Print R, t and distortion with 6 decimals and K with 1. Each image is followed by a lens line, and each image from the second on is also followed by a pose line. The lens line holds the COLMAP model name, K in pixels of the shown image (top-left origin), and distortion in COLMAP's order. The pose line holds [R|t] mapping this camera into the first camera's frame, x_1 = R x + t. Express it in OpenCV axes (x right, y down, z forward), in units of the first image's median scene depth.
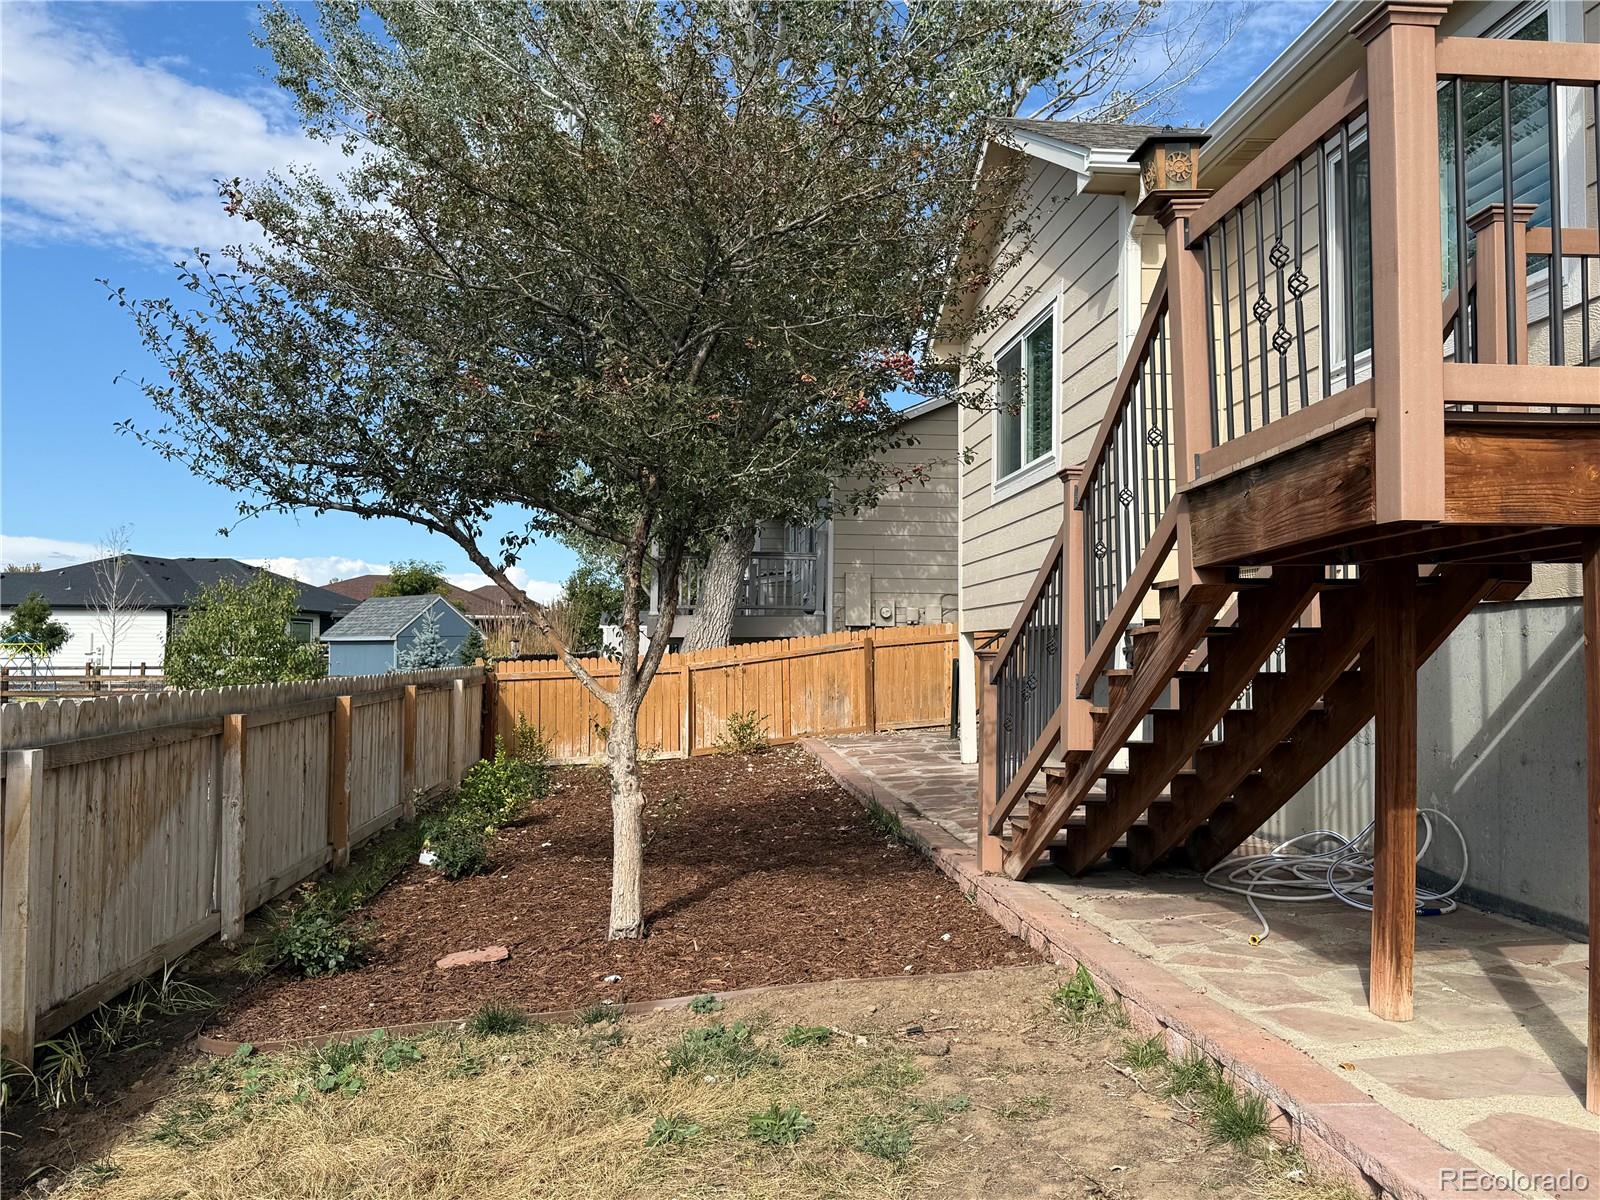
lens RADIAL K [[1280.7, 0, 787.6], [0, 1280.7, 588.2], [0, 0, 1]] dist [0.060071, -0.025045]
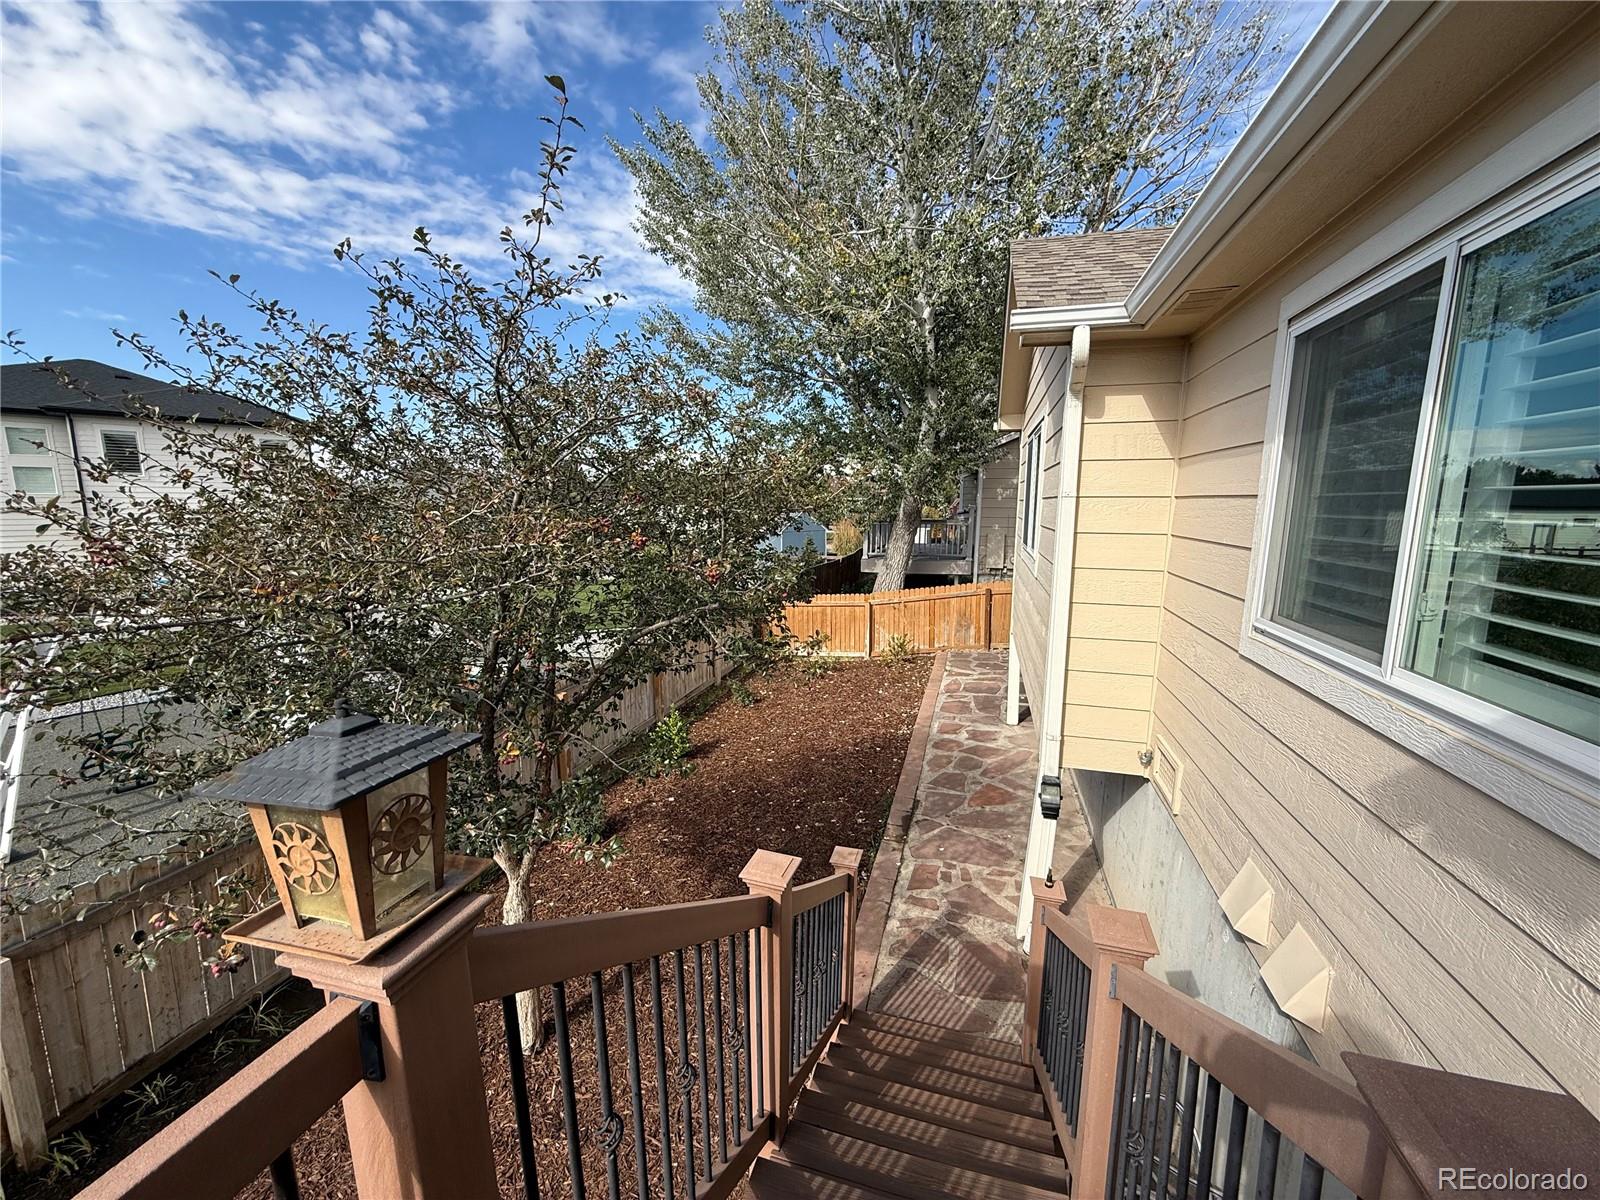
lens RADIAL K [[642.9, 0, 788.1], [0, 642.9, 592.5], [0, 0, 1]] dist [-0.006678, 0.000613]
pose [[0.928534, 0.047819, -0.368155, 0.124285], [0.025432, 0.981147, 0.191583, -0.108862], [0.370376, -0.187254, 0.909812, 0.217332]]
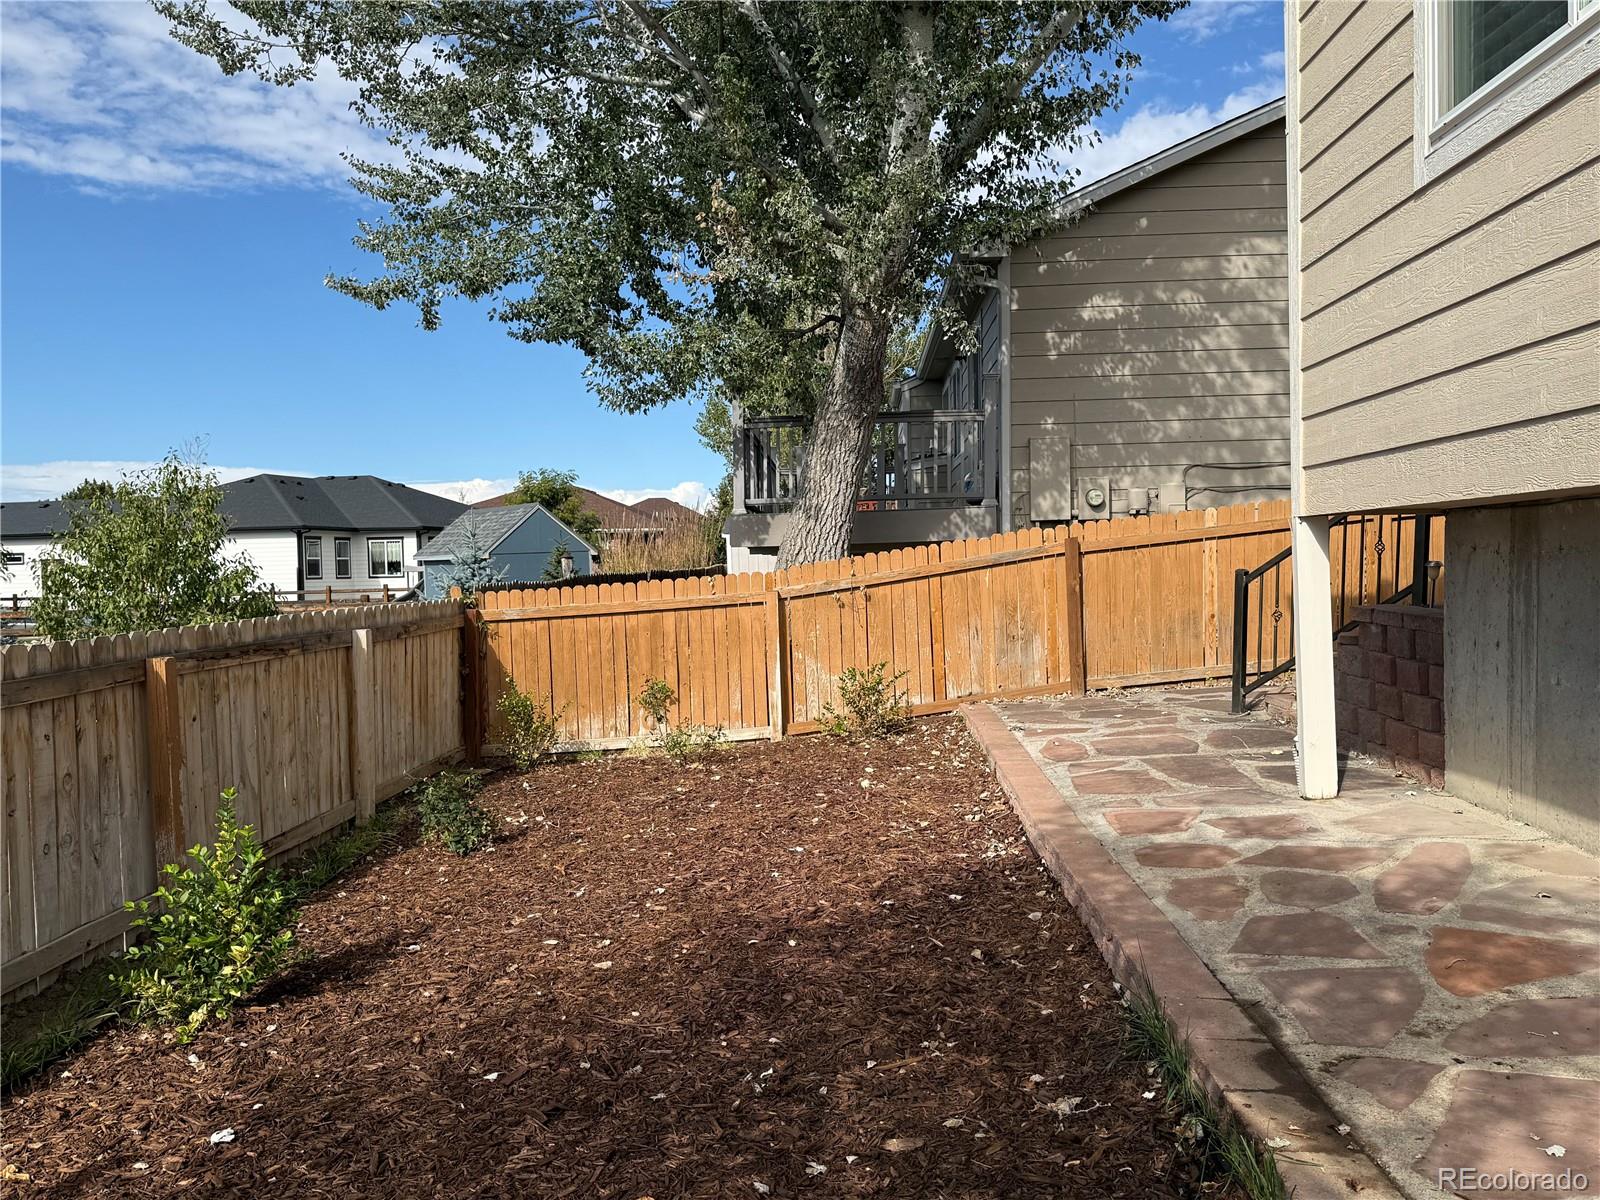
lens RADIAL K [[1280.7, 0, 794.2], [0, 1280.7, 605.1], [0, 0, 1]] dist [0.060071, -0.025045]
pose [[0.990930, -0.022799, -0.132433, 0.012549], [0.033970, 0.995994, 0.082714, 0.015660], [0.130016, -0.086462, 0.987735, 0.379386]]
